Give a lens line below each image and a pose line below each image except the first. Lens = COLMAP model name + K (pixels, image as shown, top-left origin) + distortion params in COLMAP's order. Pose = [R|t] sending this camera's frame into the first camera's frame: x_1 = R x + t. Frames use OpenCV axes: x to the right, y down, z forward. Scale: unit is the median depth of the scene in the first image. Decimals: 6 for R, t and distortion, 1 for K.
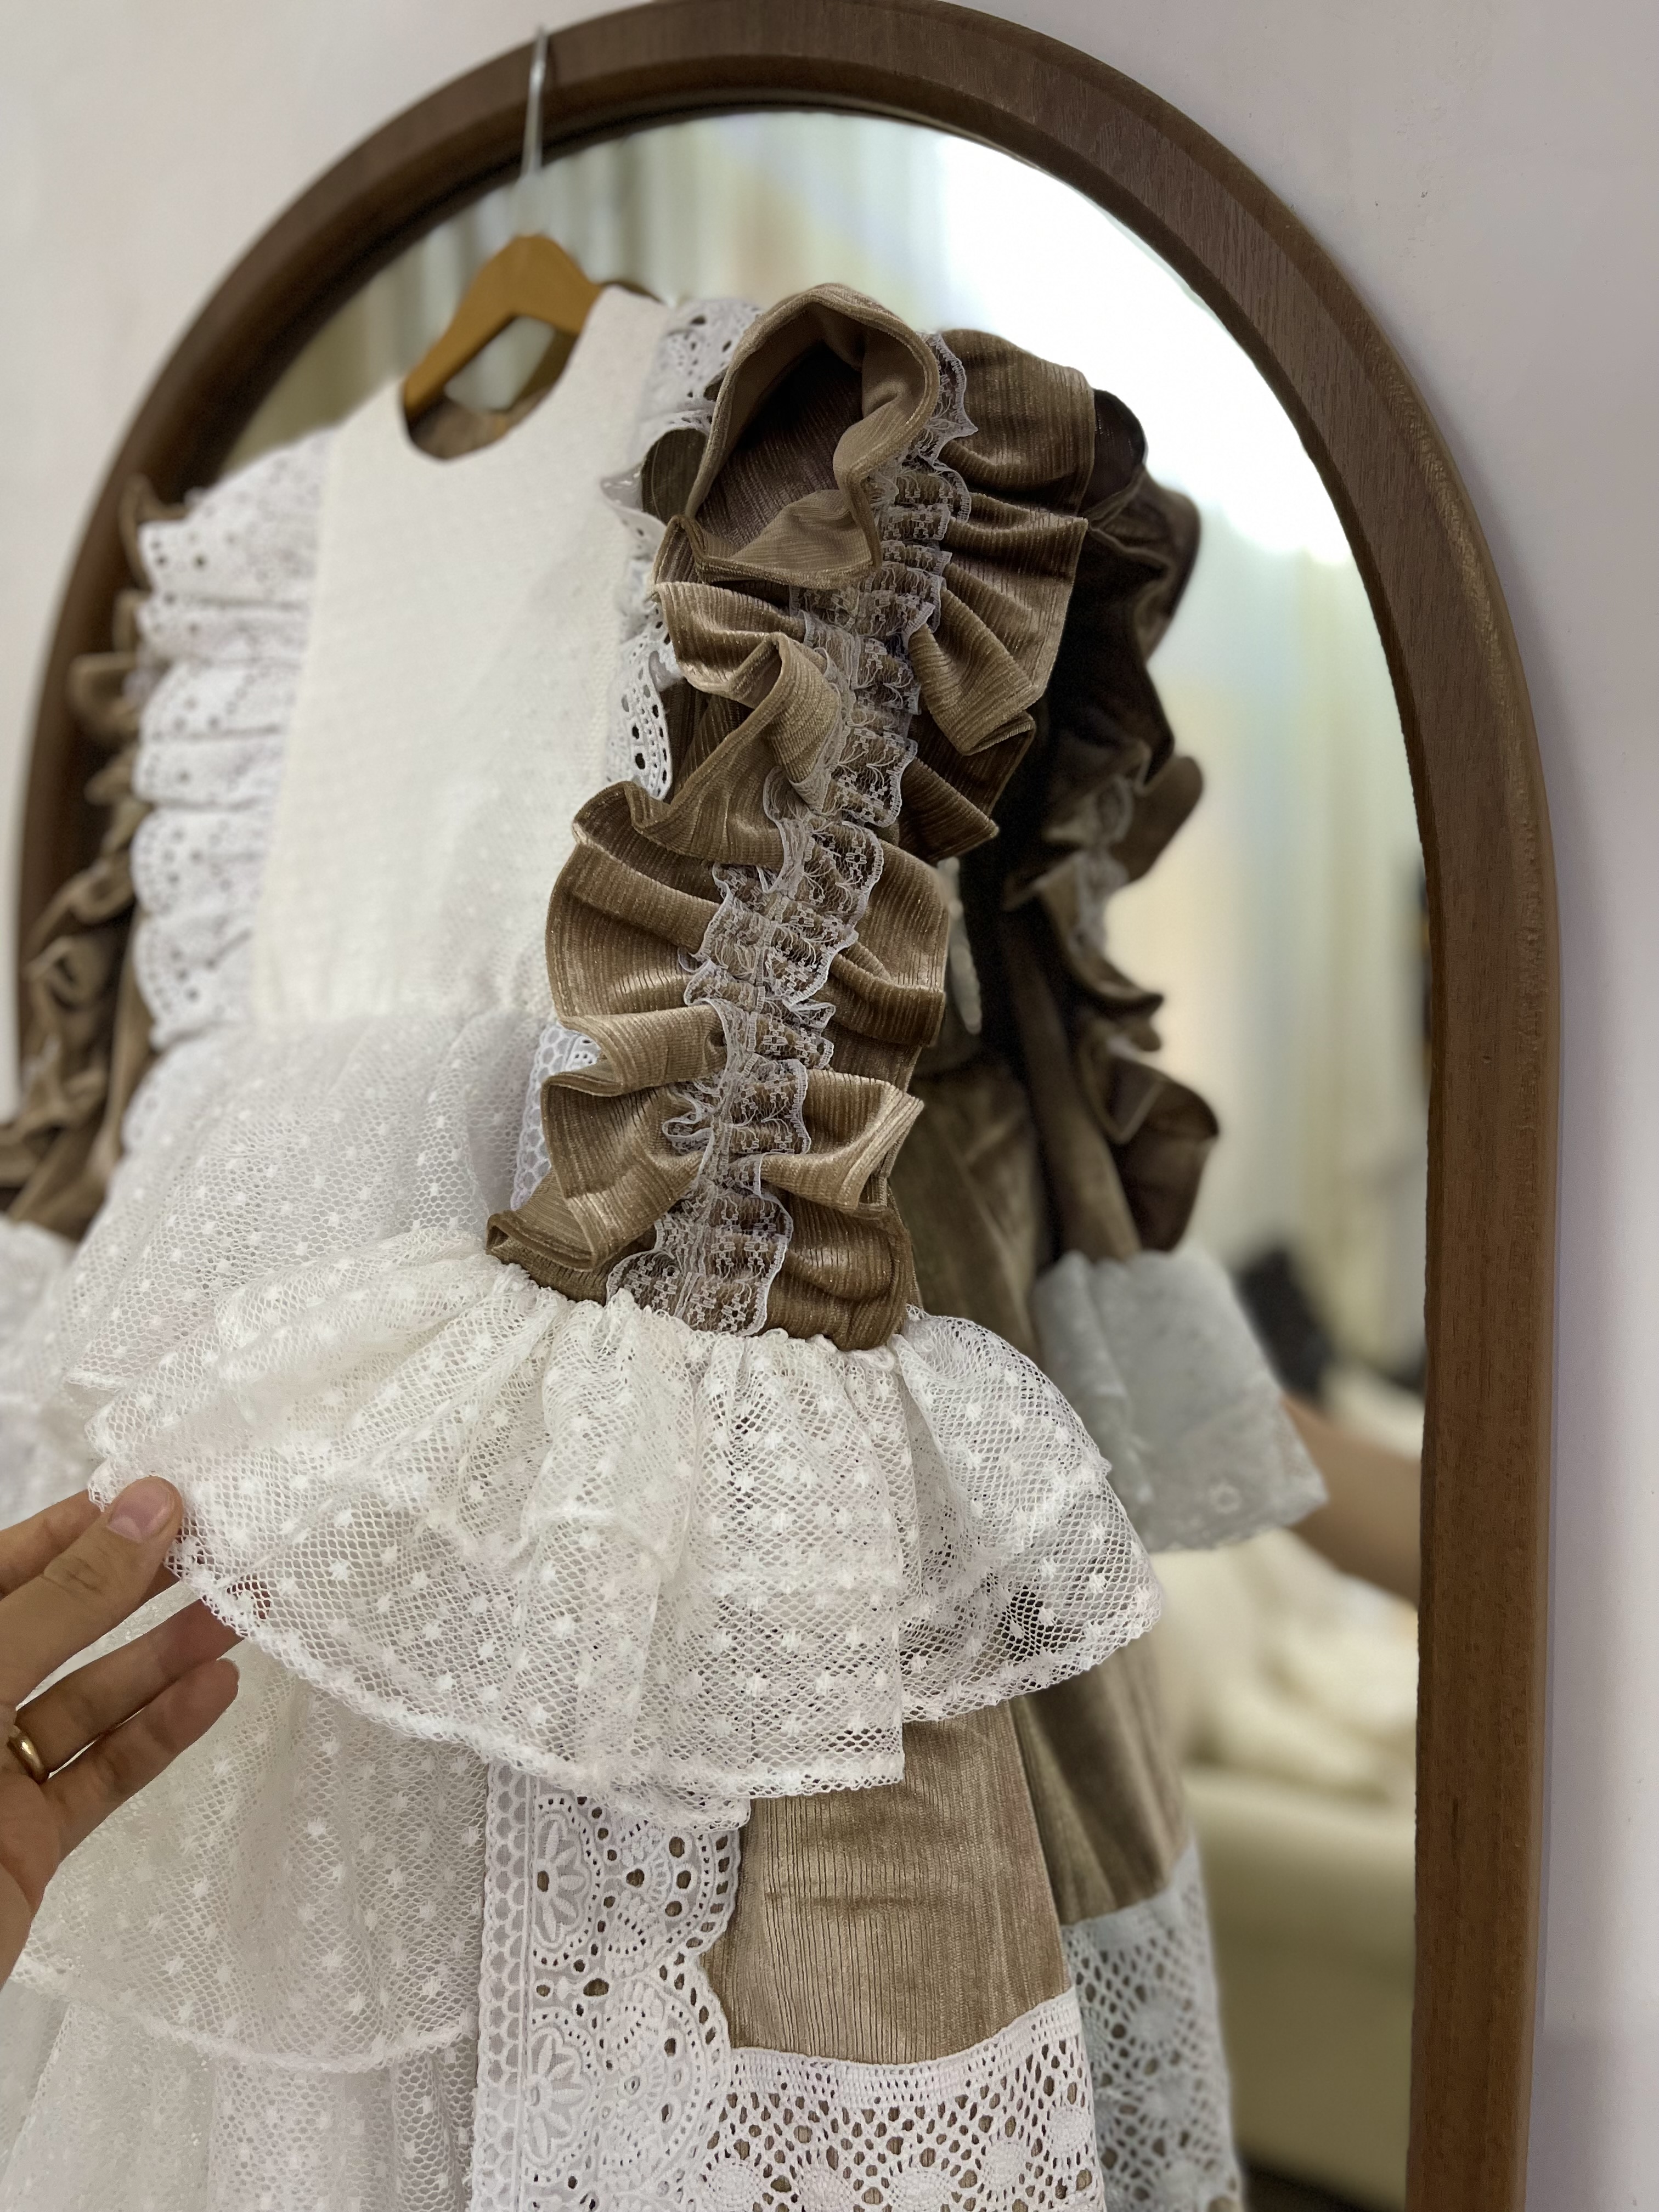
lens RADIAL K [[1684.8, 0, 816.5], [0, 1684.8, 1090.4], [0, 0, 1]] dist [0.041365, -0.077436]
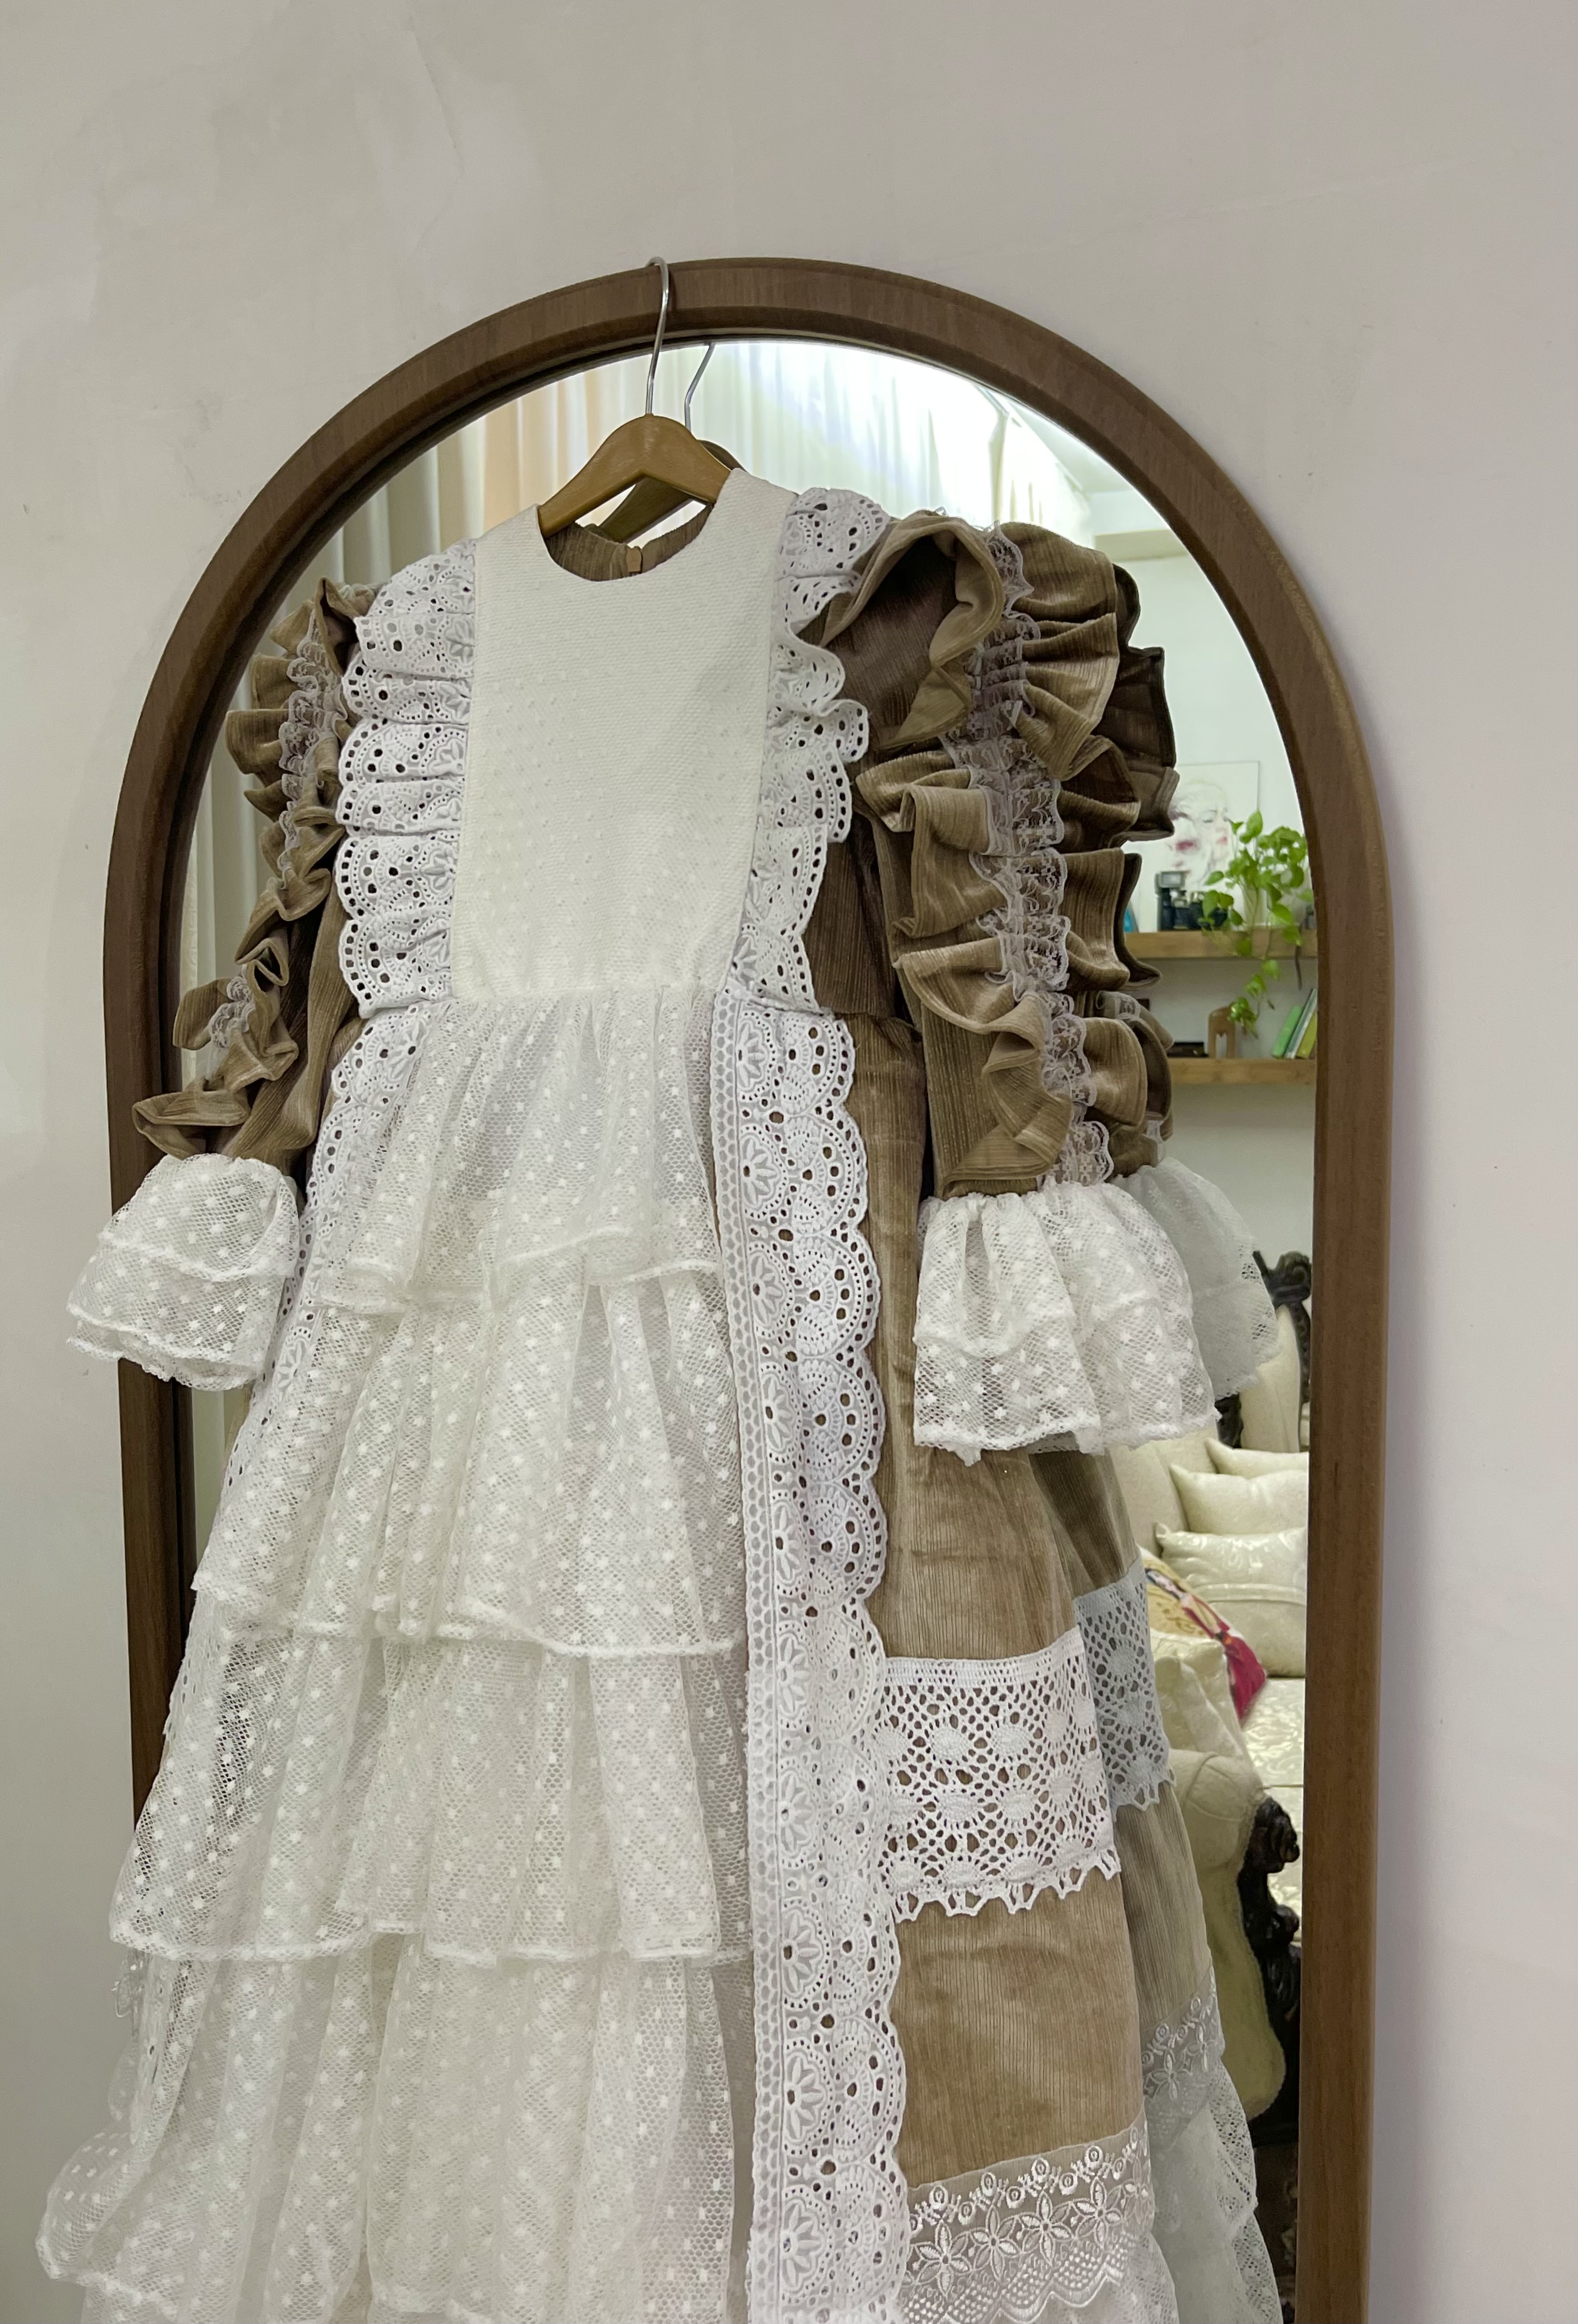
lens RADIAL K [[1891.0, 0, 785.7], [0, 1891.0, 1175.5], [0, 0, 1]] dist [0.008670, -0.034154]
pose [[0.983401, -0.016316, 0.180711, -0.443306], [0.011856, 0.999598, 0.025735, 0.083424], [-0.181058, -0.023165, 0.983199, -0.661596]]
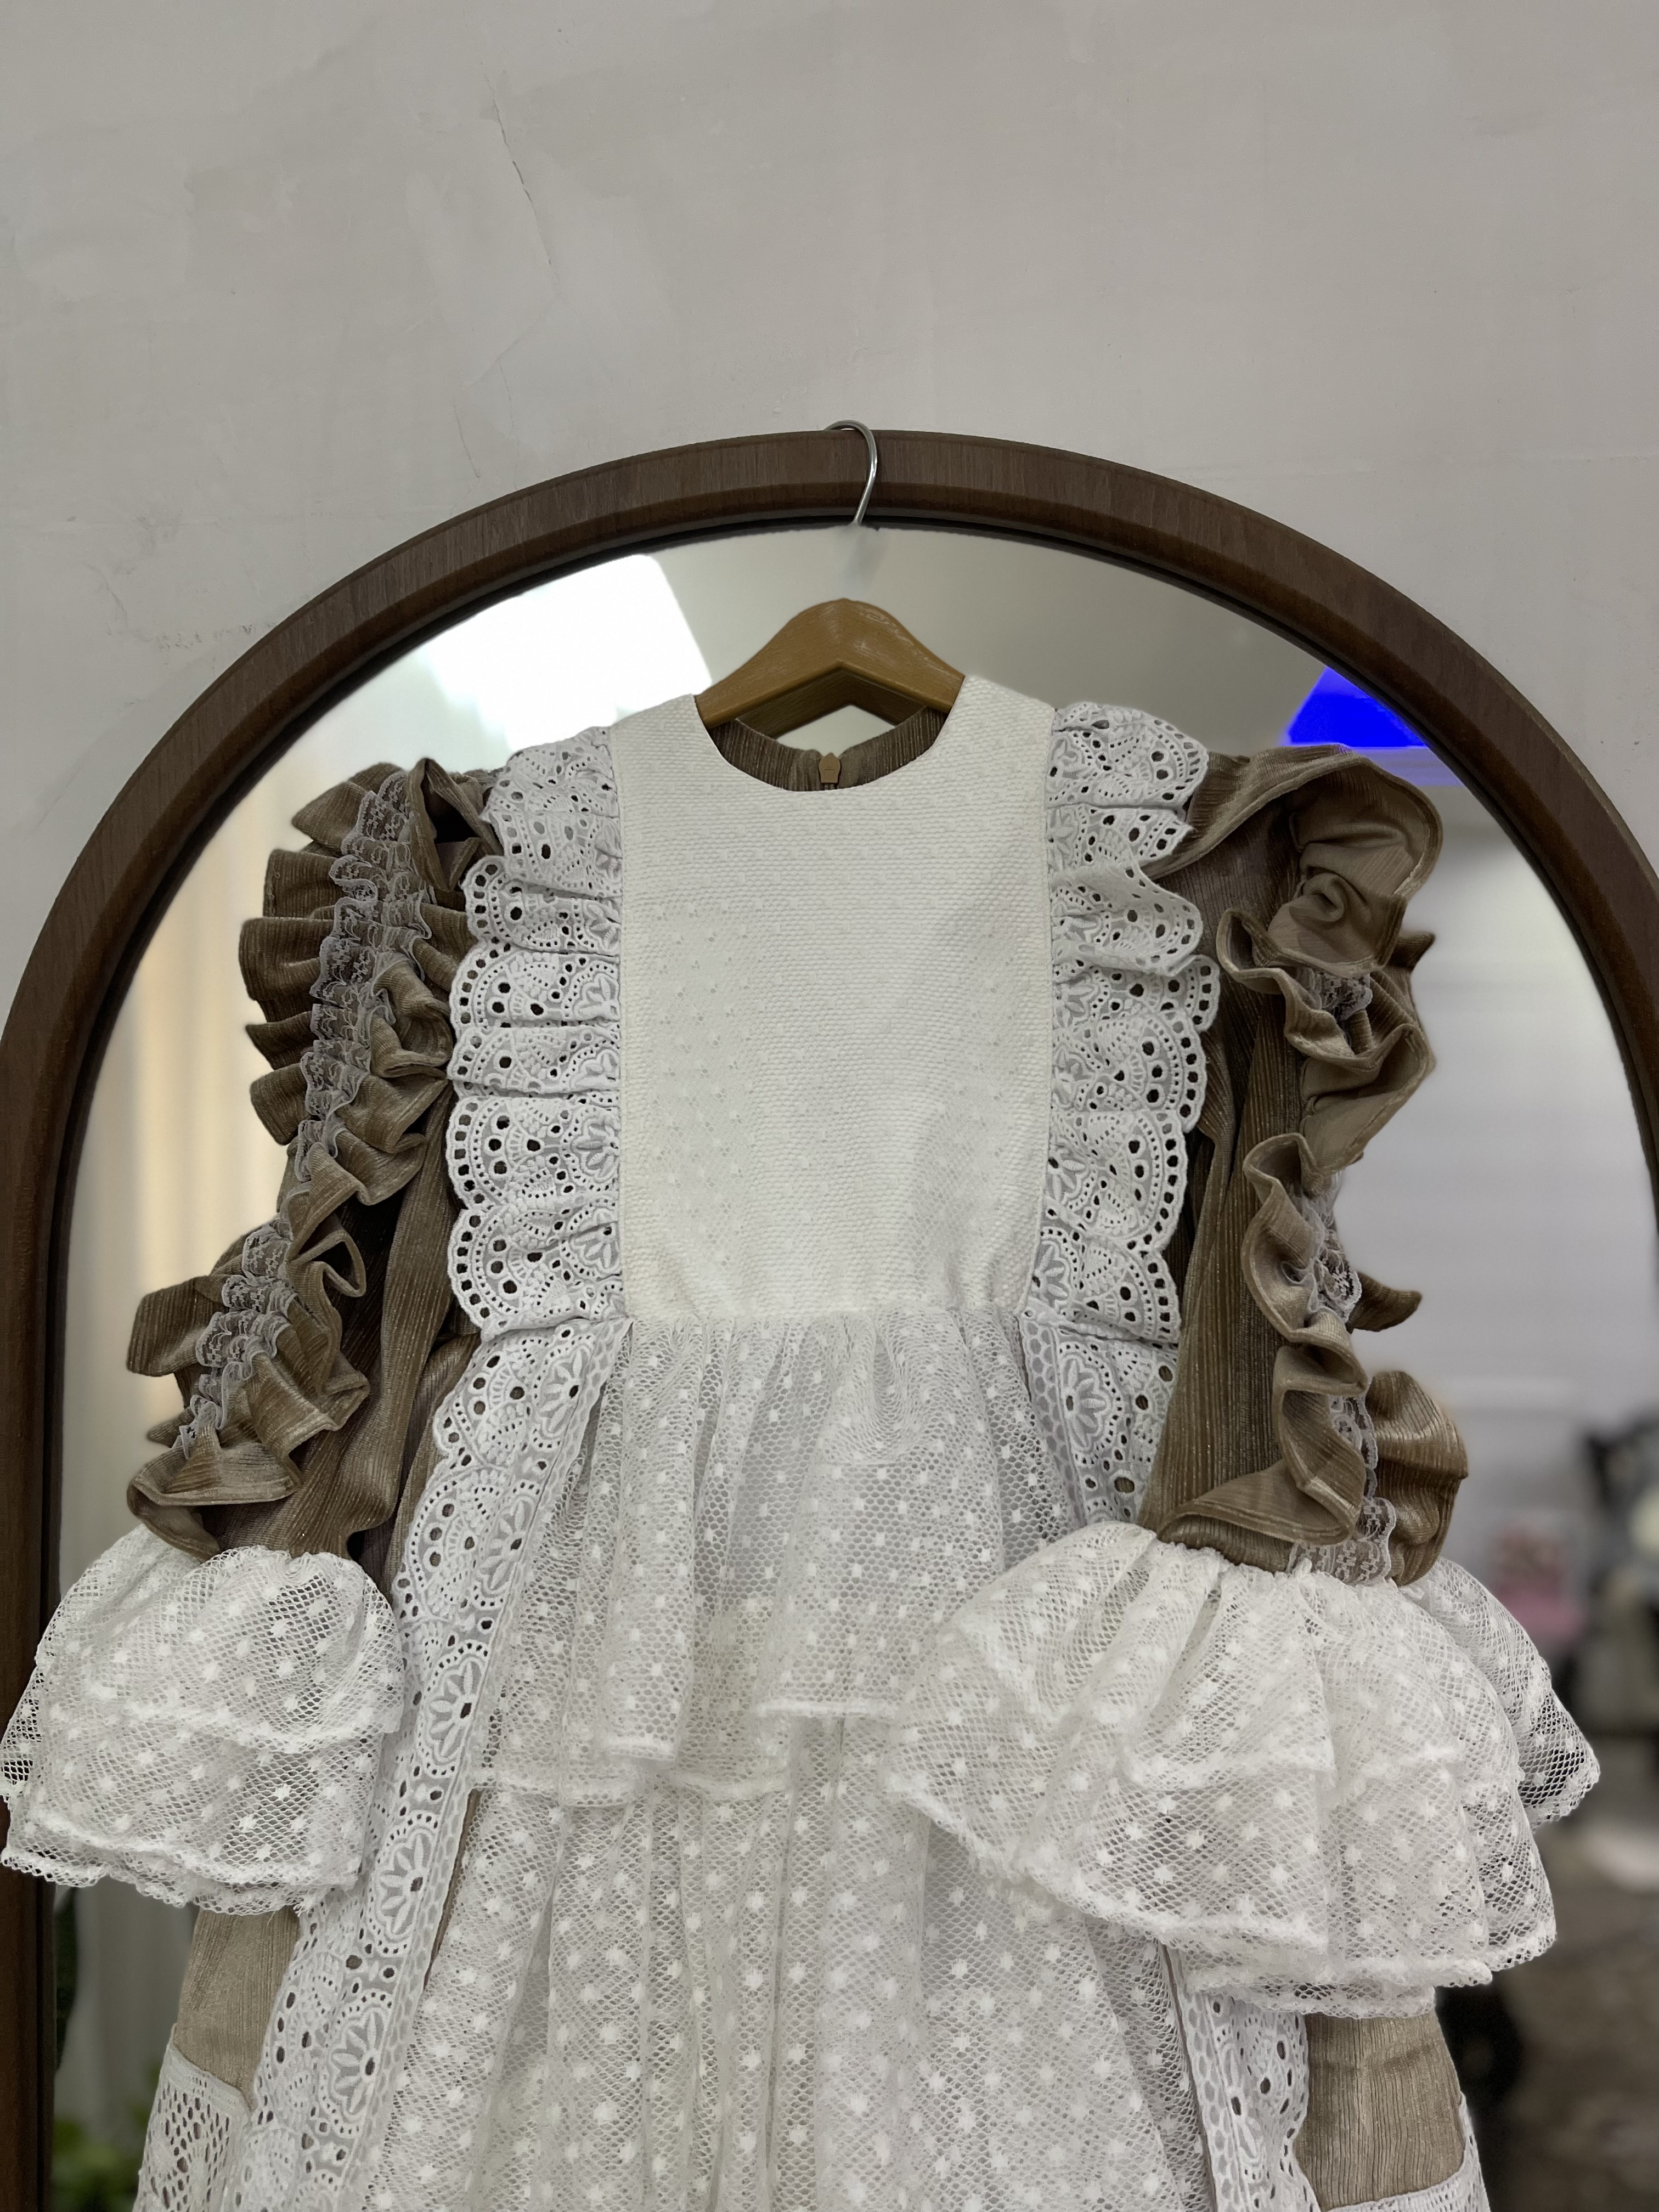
lens RADIAL K [[1684.8, 0, 796.0], [0, 1684.8, 1098.6], [0, 0, 1]] dist [0.041365, -0.077436]
pose [[0.872362, 0.029546, 0.487966, -0.935856], [0.023904, 0.994400, -0.102945, -0.080967], [-0.488275, 0.101470, 0.866770, 0.105736]]
